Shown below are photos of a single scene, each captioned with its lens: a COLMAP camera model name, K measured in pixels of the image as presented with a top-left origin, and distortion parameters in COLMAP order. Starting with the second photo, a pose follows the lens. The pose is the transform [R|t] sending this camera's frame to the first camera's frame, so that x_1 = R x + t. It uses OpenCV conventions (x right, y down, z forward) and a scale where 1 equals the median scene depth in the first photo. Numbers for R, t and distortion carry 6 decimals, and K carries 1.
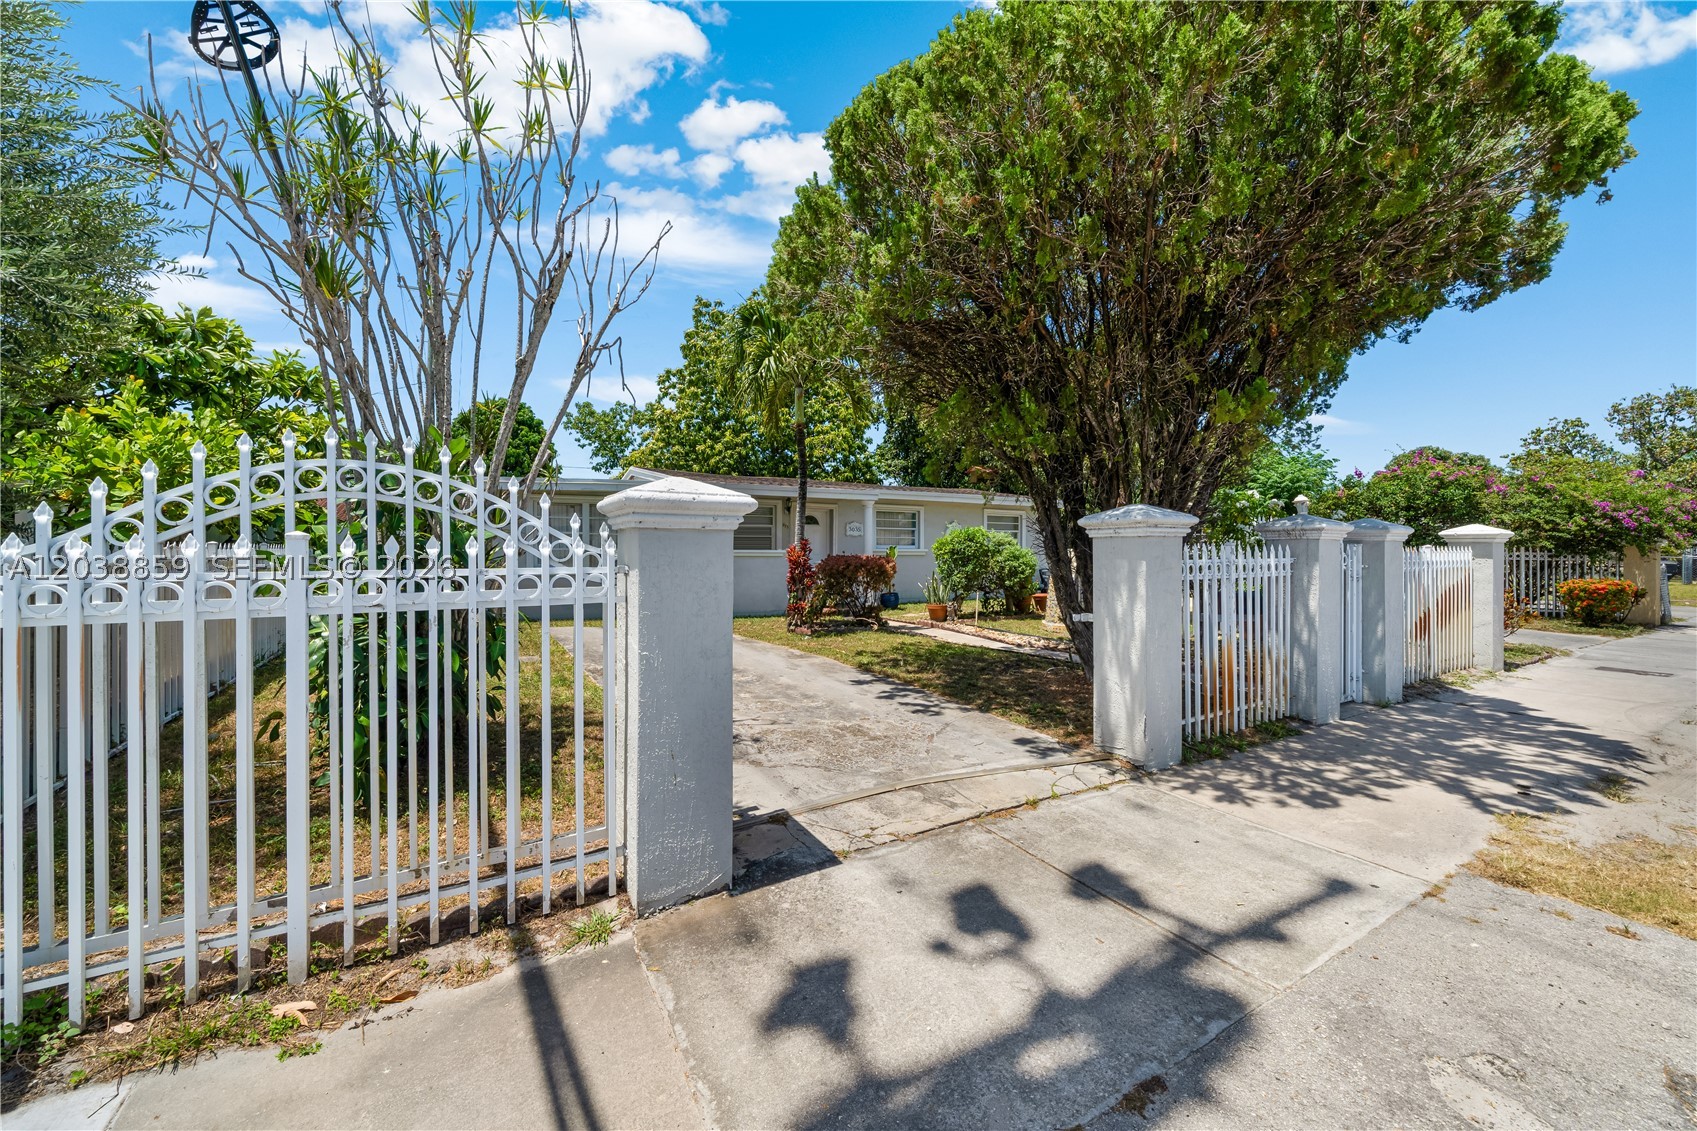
lens RADIAL K [[654.4, 0, 847.5], [0, 654.4, 571.9], [0, 0, 1]] dist [0.003799, 0.000476]
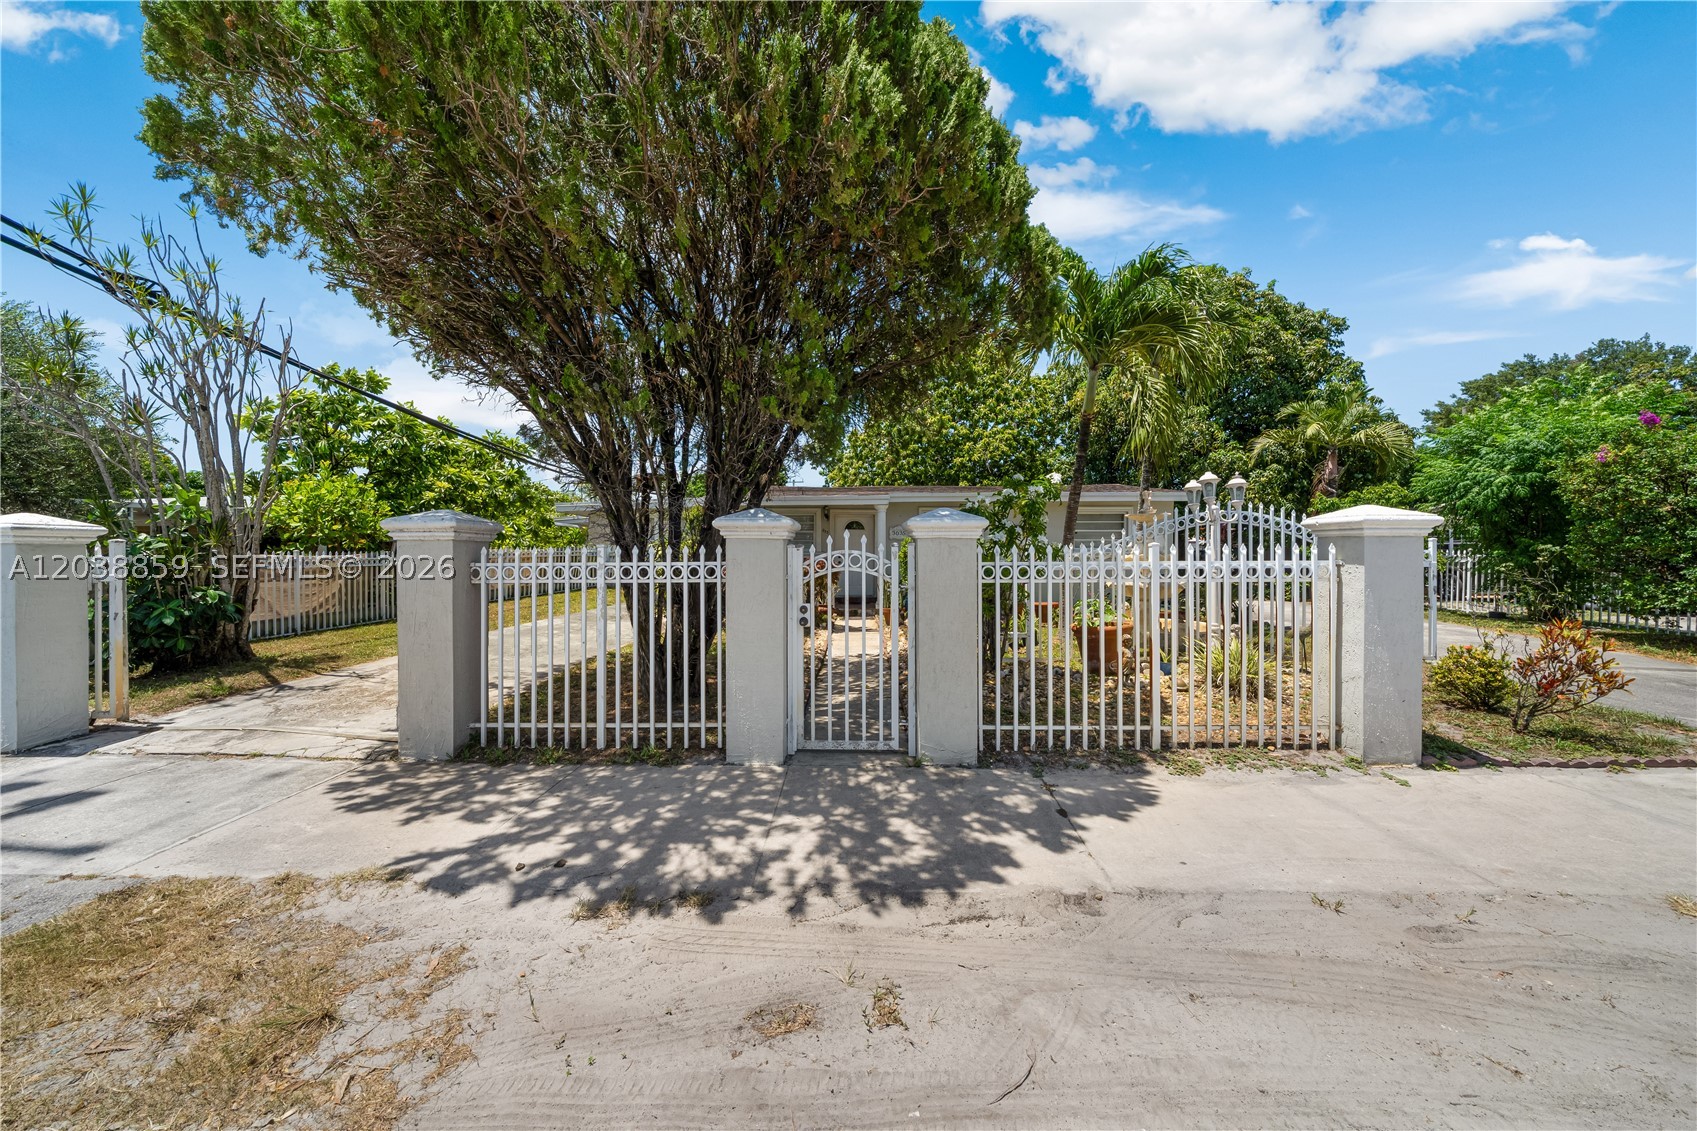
lens RADIAL K [[594.5, 0, 848.0], [0, 594.5, 558.5], [0, 0, 1]] dist [-0.000964, -0.000010]
pose [[0.808466, 0.006928, -0.588502, 1.796181], [-0.004798, 0.999975, 0.005180, -0.051507], [0.588524, -0.001364, 0.808479, 0.648112]]
